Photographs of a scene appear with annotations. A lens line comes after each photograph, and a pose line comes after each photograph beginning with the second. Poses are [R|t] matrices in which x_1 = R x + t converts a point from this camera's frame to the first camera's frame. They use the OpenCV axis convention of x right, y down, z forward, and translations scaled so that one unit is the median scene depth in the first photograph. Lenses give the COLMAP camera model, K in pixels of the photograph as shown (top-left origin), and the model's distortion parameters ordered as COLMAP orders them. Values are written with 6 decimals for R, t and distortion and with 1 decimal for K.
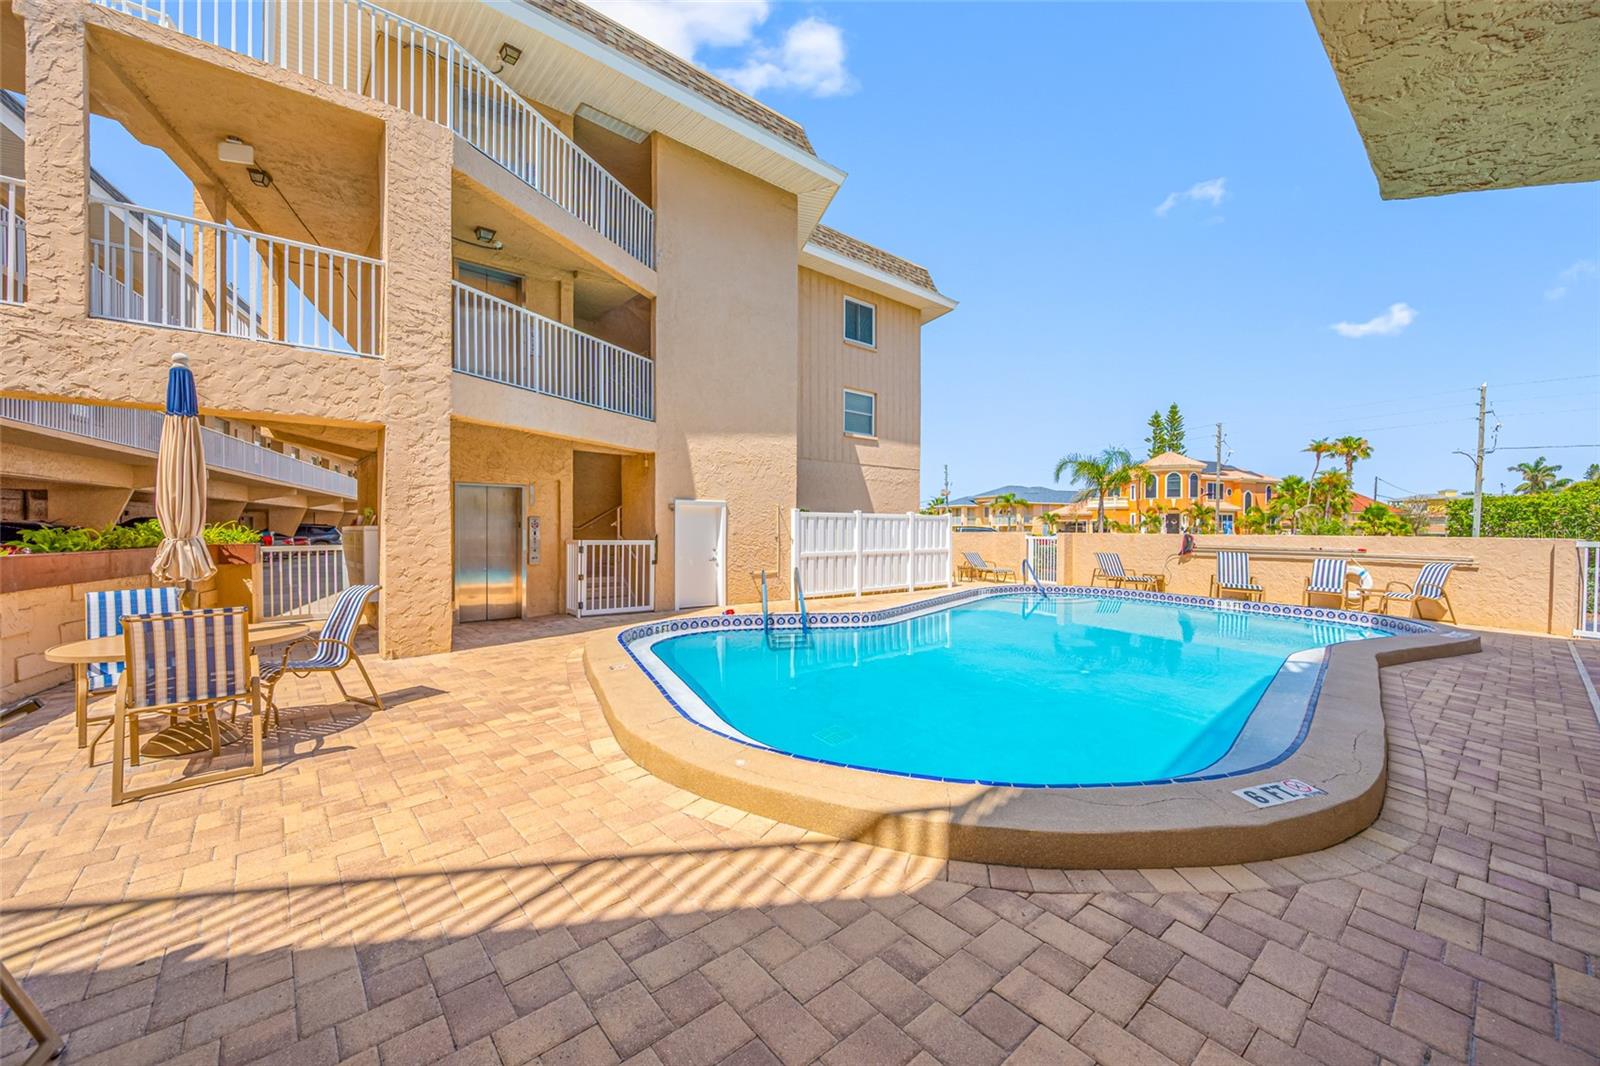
lens RADIAL K [[634.3, 0, 796.5], [0, 634.3, 533.8], [0, 0, 1]] dist [-0.000264, 0.000399]
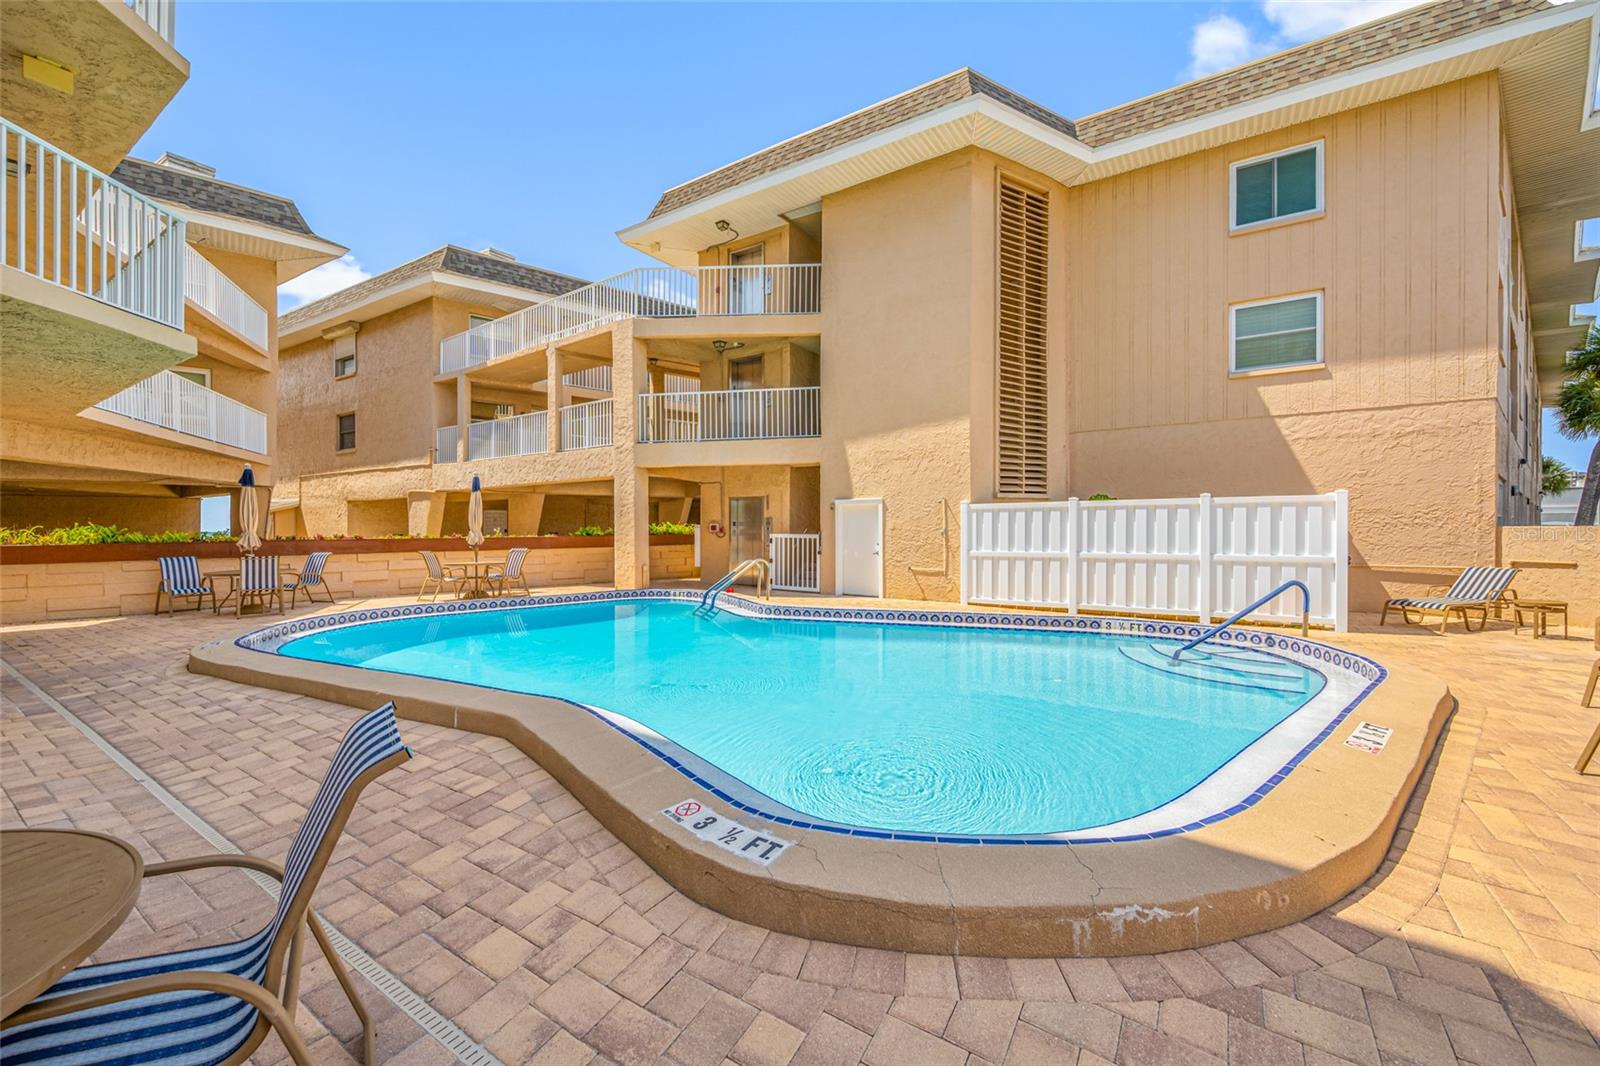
lens RADIAL K [[634.3, 0, 786.6], [0, 634.3, 525.0], [0, 0, 1]] dist [-0.000264, 0.000399]
pose [[0.261412, -0.007173, -0.965201, 0.984682], [-0.000499, 0.999971, -0.007567, 0.001431], [0.965227, 0.002460, 0.261401, 0.659191]]
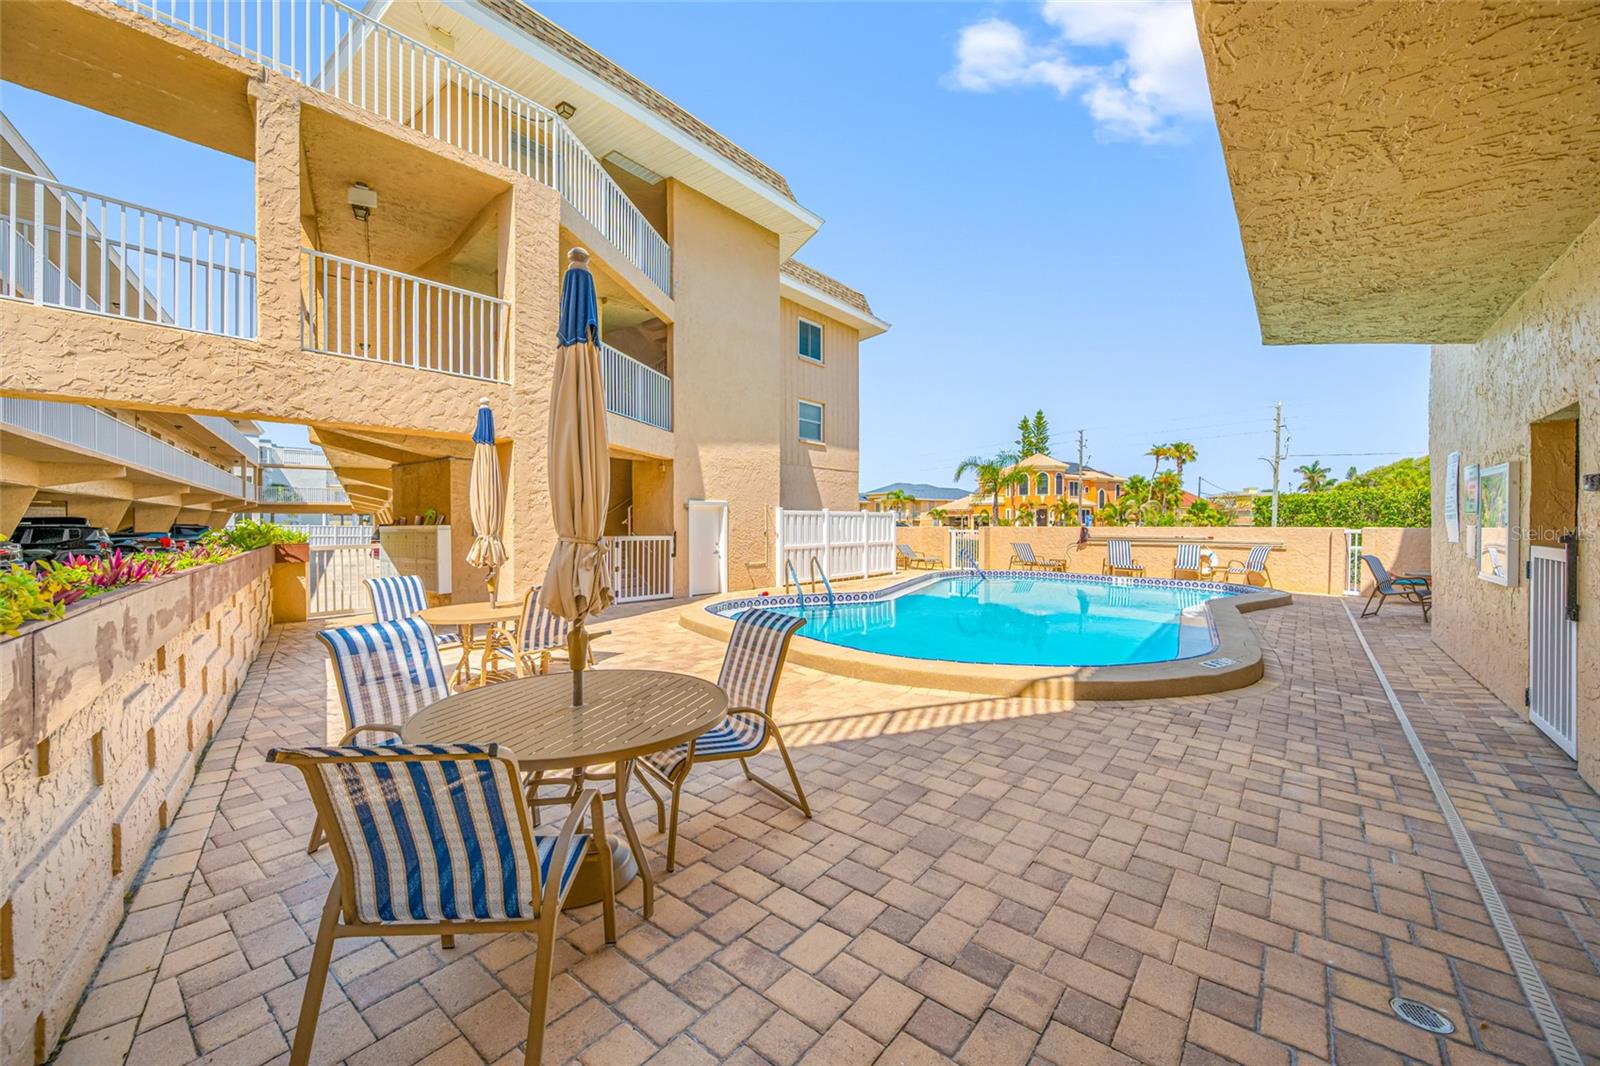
lens RADIAL K [[634.3, 0, 795.8], [0, 634.3, 533.0], [0, 0, 1]] dist [-0.000264, 0.000399]
pose [[0.984099, -0.010015, 0.177339, -0.221780], [0.009071, 0.999940, 0.006134, 0.000006], [-0.177390, -0.004428, 0.984131, -0.172667]]
